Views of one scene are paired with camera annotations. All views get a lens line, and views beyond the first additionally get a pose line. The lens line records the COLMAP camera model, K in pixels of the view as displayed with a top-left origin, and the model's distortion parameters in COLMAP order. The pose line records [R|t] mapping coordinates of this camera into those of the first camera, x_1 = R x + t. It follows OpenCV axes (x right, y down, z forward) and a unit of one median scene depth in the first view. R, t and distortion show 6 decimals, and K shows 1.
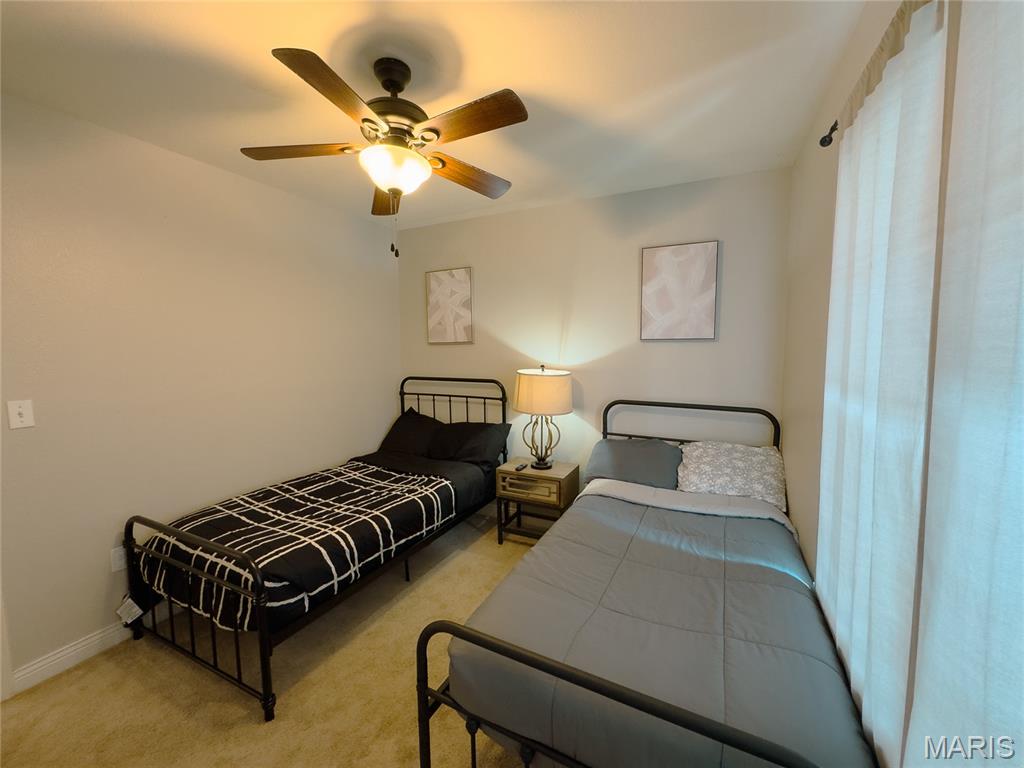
lens RADIAL K [[408.9, 0, 512.2], [0, 408.9, 382.4], [0, 0, 1]] dist [-0.002356, -0.000448]
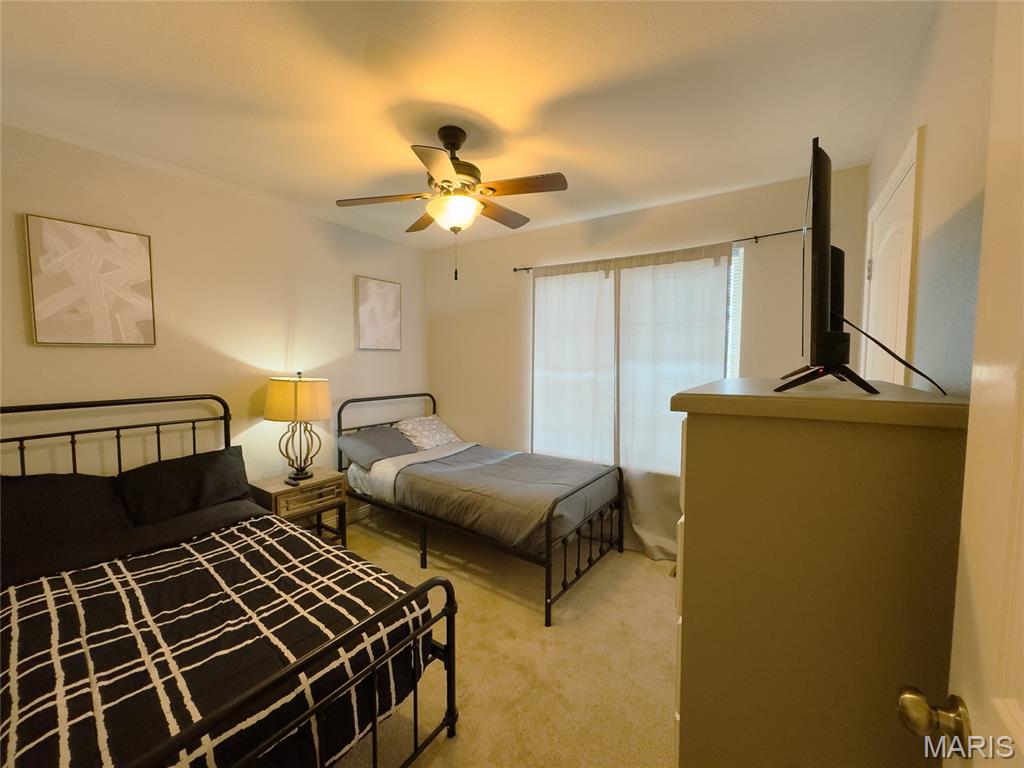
lens RADIAL K [[408.9, 0, 512.2], [0, 408.9, 382.4], [0, 0, 1]] dist [-0.002356, -0.000448]
pose [[0.130605, -0.054545, 0.989933, -0.869966], [0.080707, 0.995757, 0.044218, -0.020884], [-0.988144, 0.074119, 0.134453, 0.387715]]
